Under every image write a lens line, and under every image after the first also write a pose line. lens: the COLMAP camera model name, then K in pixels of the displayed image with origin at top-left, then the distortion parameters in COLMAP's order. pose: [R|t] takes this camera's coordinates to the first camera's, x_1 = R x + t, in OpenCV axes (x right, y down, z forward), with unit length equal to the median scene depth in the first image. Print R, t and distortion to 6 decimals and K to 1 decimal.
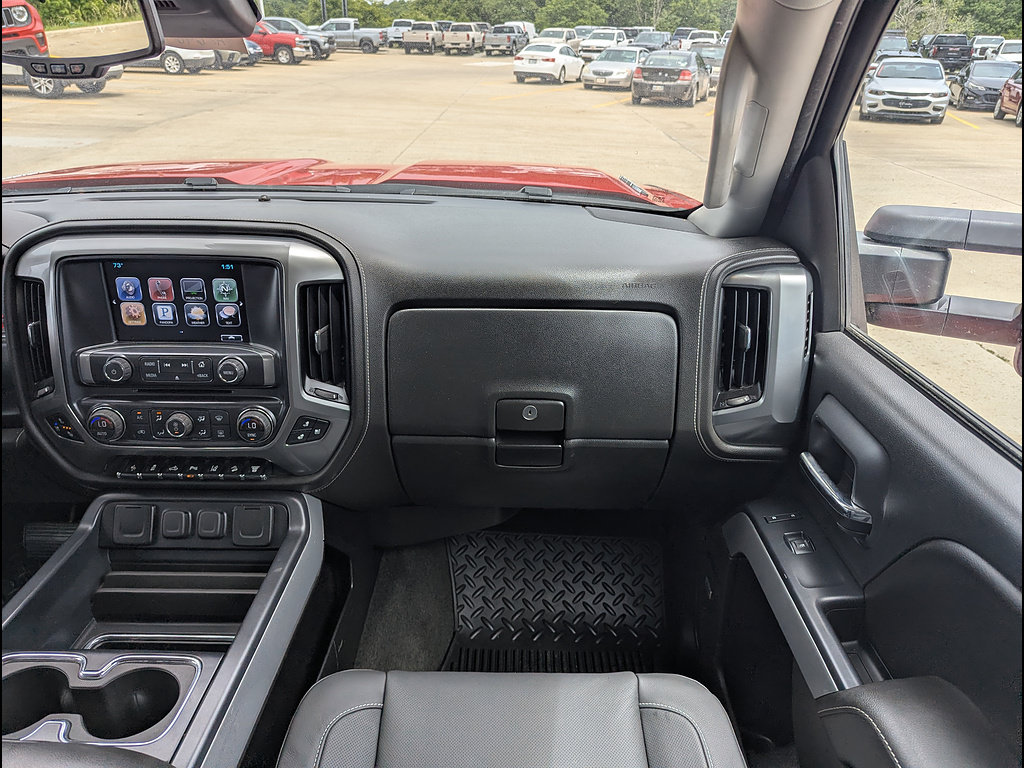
lens RADIAL K [[683.0, 0, 512.0], [0, 683.0, 384.0], [0, 0, 1]] dist [0.029614, 0.001250]
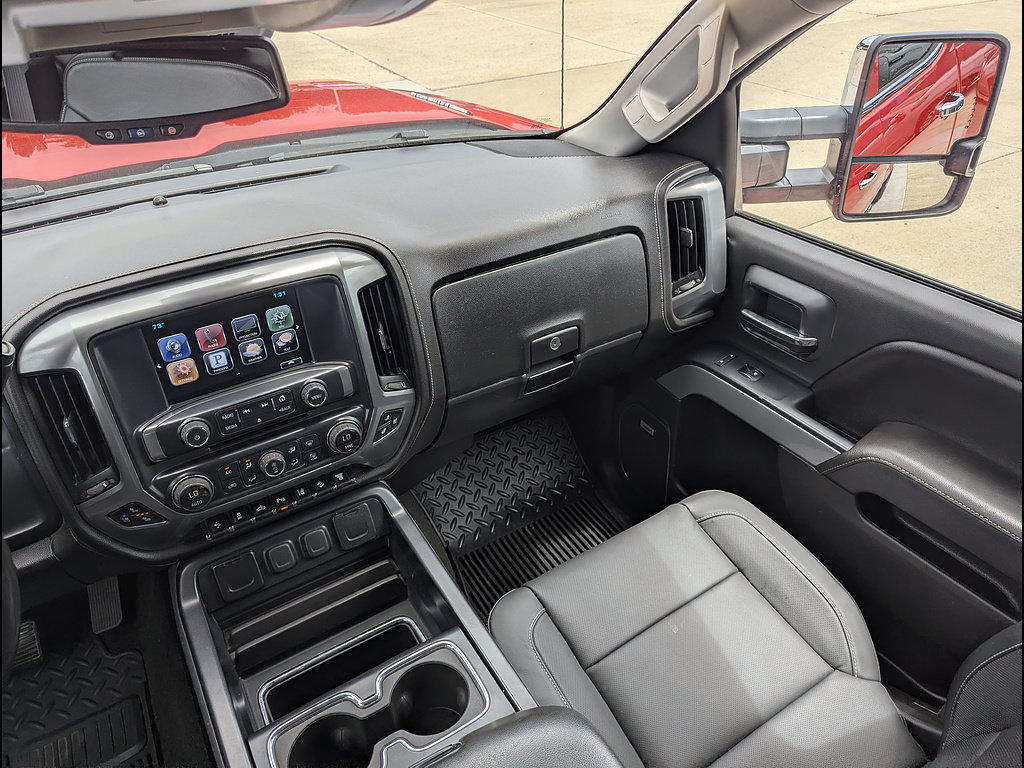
lens RADIAL K [[683.0, 0, 512.0], [0, 683.0, 384.0], [0, 0, 1]] dist [0.029614, 0.001250]
pose [[0.846844, -0.329559, 0.417428, -0.567937], [0.254251, 0.940238, 0.226513, -0.183034], [-0.467132, -0.085690, 0.880026, -0.009611]]
